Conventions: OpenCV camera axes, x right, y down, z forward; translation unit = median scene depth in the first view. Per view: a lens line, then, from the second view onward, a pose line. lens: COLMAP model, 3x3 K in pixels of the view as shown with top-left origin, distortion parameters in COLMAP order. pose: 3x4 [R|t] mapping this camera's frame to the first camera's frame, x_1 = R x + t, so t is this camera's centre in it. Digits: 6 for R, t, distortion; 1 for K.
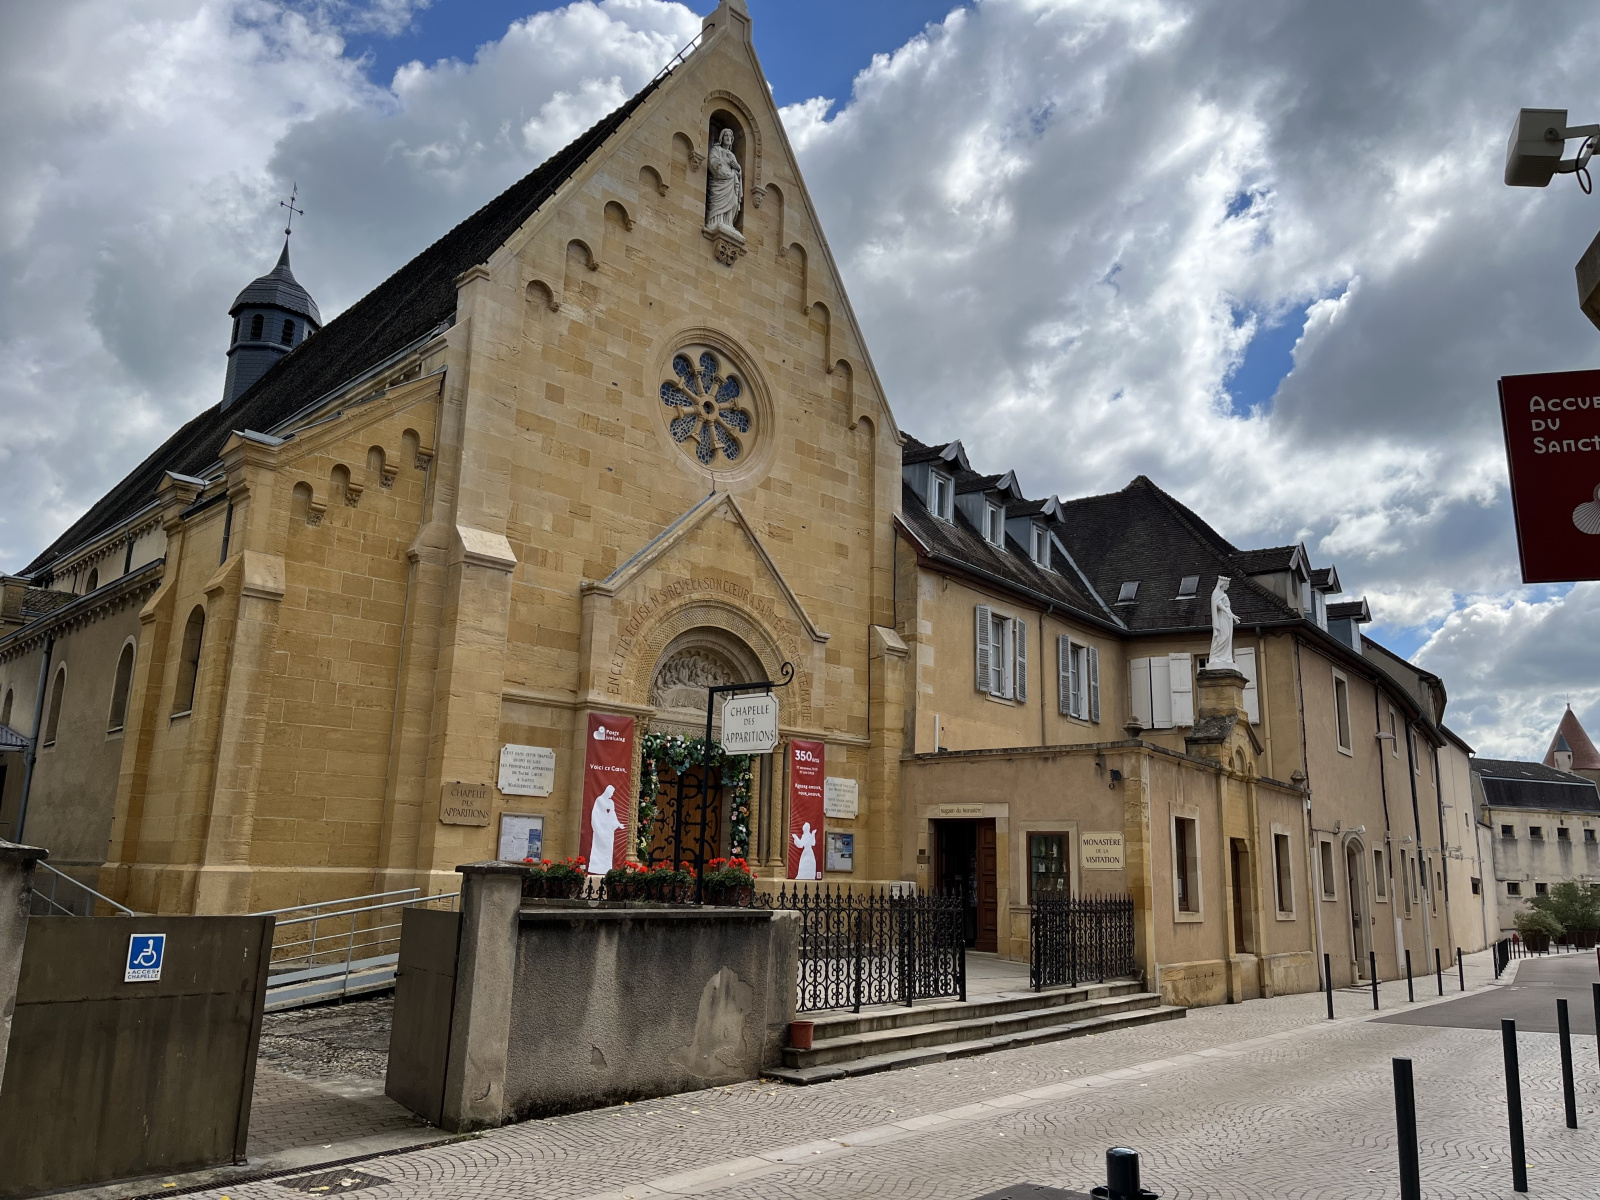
lens RADIAL K [[1231.4, 0, 850.7], [0, 1231.4, 575.7], [0, 0, 1]] dist [0.075615, -0.123028]
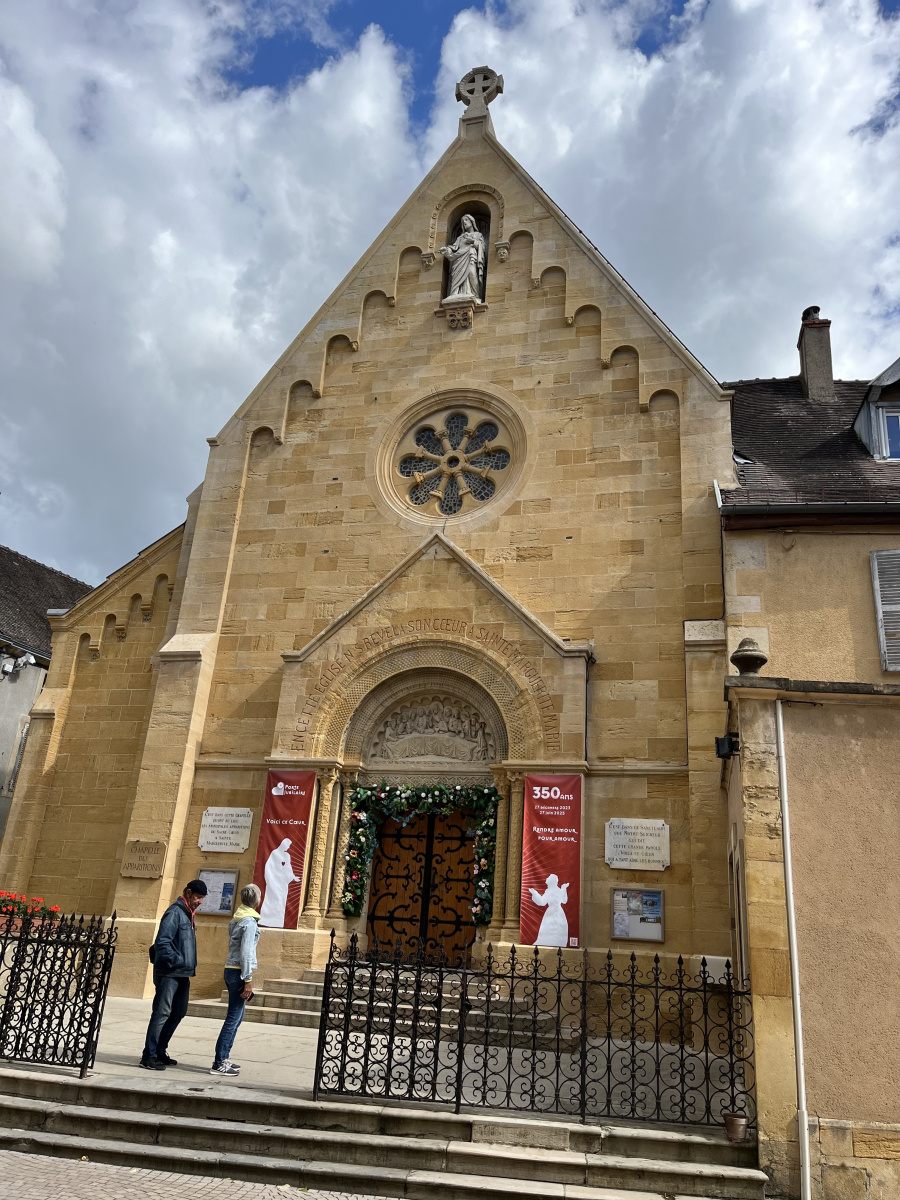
lens RADIAL K [[921.0, 0, 450.0], [0, 921.0, 600.0], [0, 0, 1]] dist [0.072310, -0.115671]
pose [[0.474982, -0.305654, -0.825208, 0.516095], [0.157768, 0.952125, -0.261854, 0.185589], [0.865738, -0.005816, 0.500465, 0.666879]]
